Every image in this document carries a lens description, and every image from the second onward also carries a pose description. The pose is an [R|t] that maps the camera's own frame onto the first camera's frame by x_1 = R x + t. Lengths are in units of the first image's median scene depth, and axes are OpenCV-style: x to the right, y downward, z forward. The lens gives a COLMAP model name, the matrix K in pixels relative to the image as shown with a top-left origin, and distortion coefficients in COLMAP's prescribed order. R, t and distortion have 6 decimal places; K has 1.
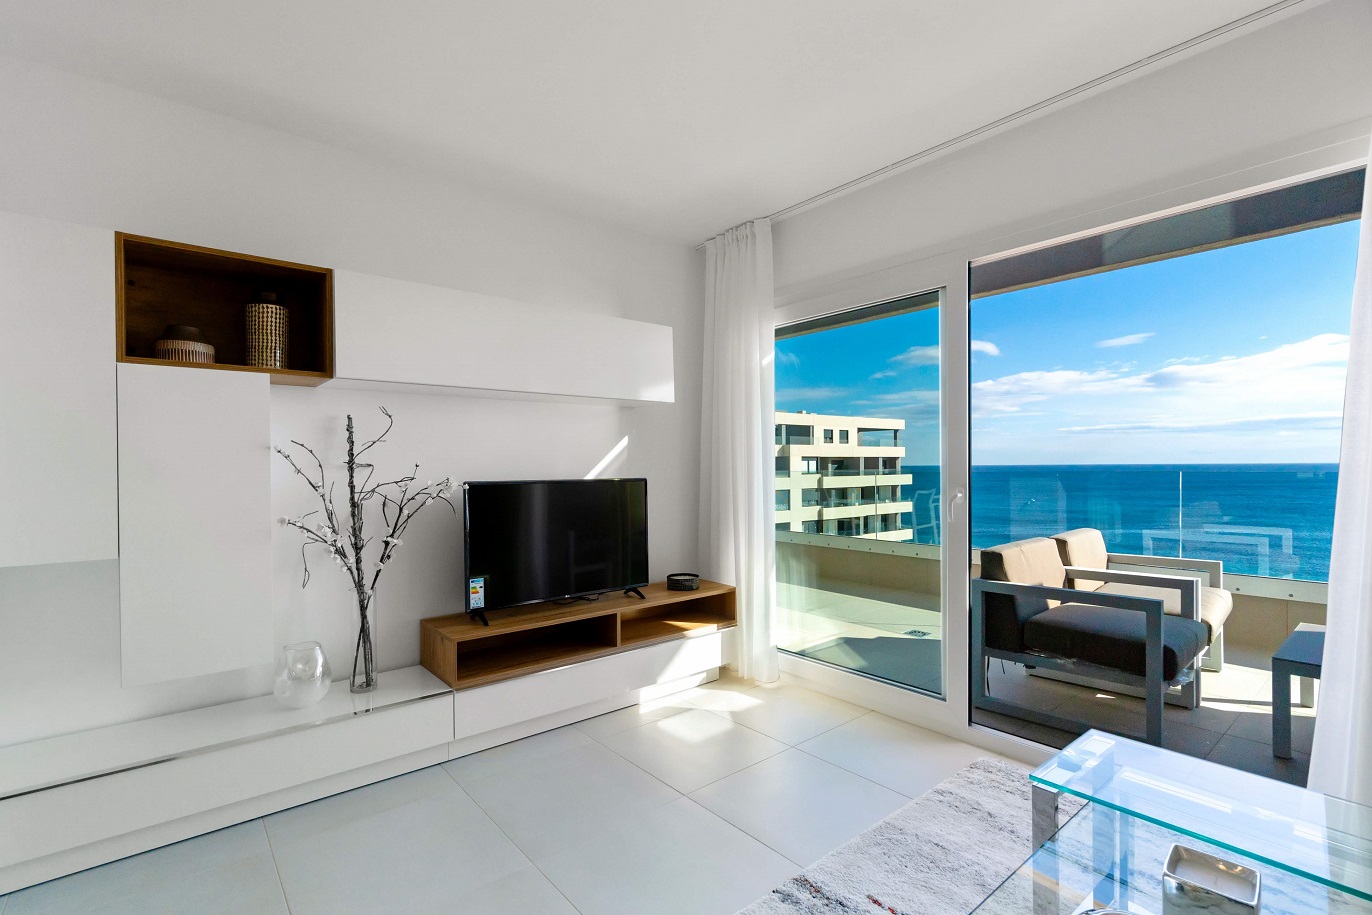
lens RADIAL K [[648.4, 0, 686.0], [0, 648.4, 457.5], [0, 0, 1]] dist [0.002925, 0.000439]
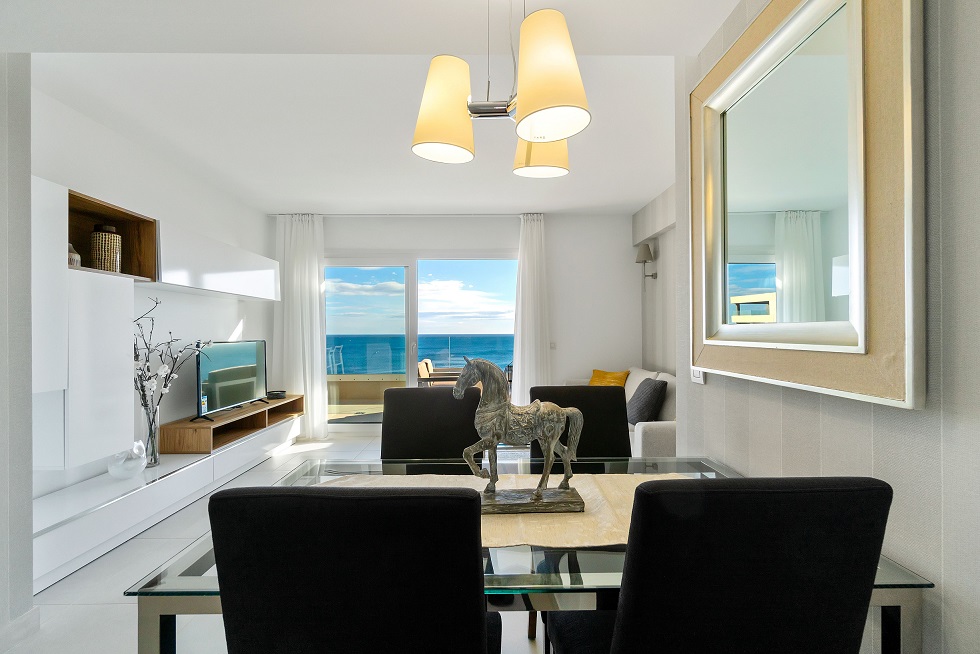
lens RADIAL K [[425.0, 0, 496.8], [0, 425.0, 331.7], [0, 0, 1]] dist [-0.001256, -0.000185]
pose [[0.628485, 0.005167, 0.777805, -0.654352], [-0.002120, 0.999986, -0.004929, 0.011593], [-0.777819, 0.001449, 0.628487, -0.327714]]
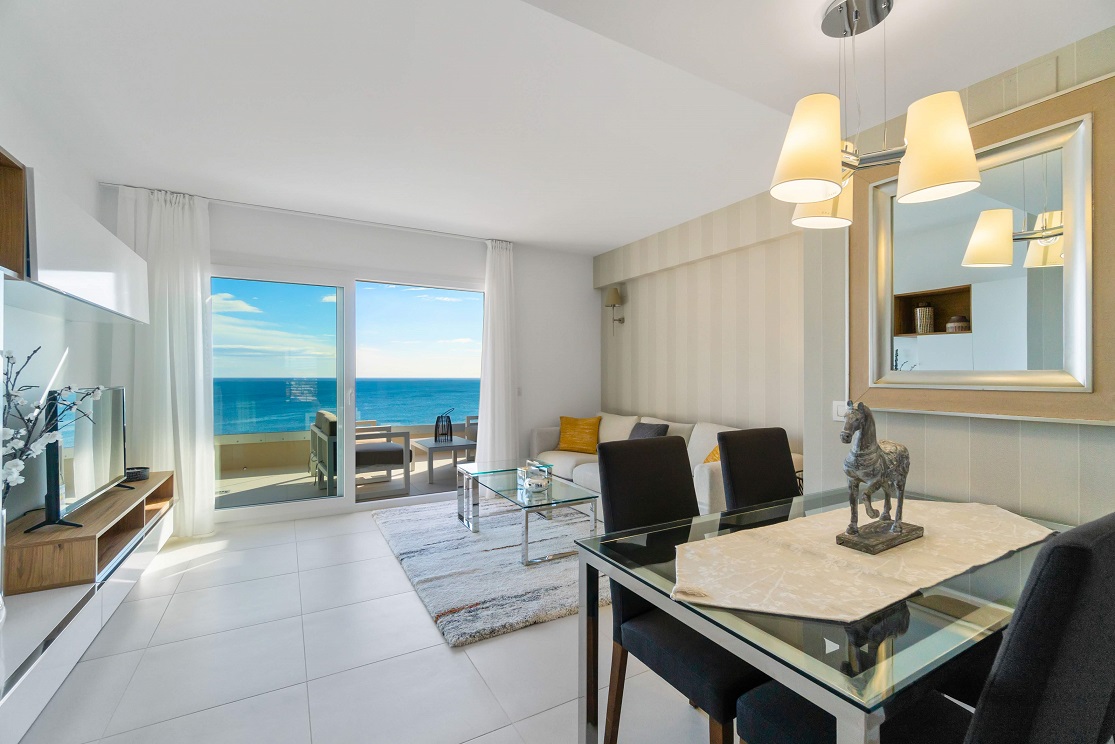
lens RADIAL K [[477.3, 0, 557.5], [0, 477.3, 372.0], [0, 0, 1]] dist [0.000911, 0.000235]
pose [[0.184295, 0.015651, 0.982746, -0.831732], [-0.005858, 0.999873, -0.014826, 0.013737], [-0.982854, -0.003025, 0.184363, 0.084695]]
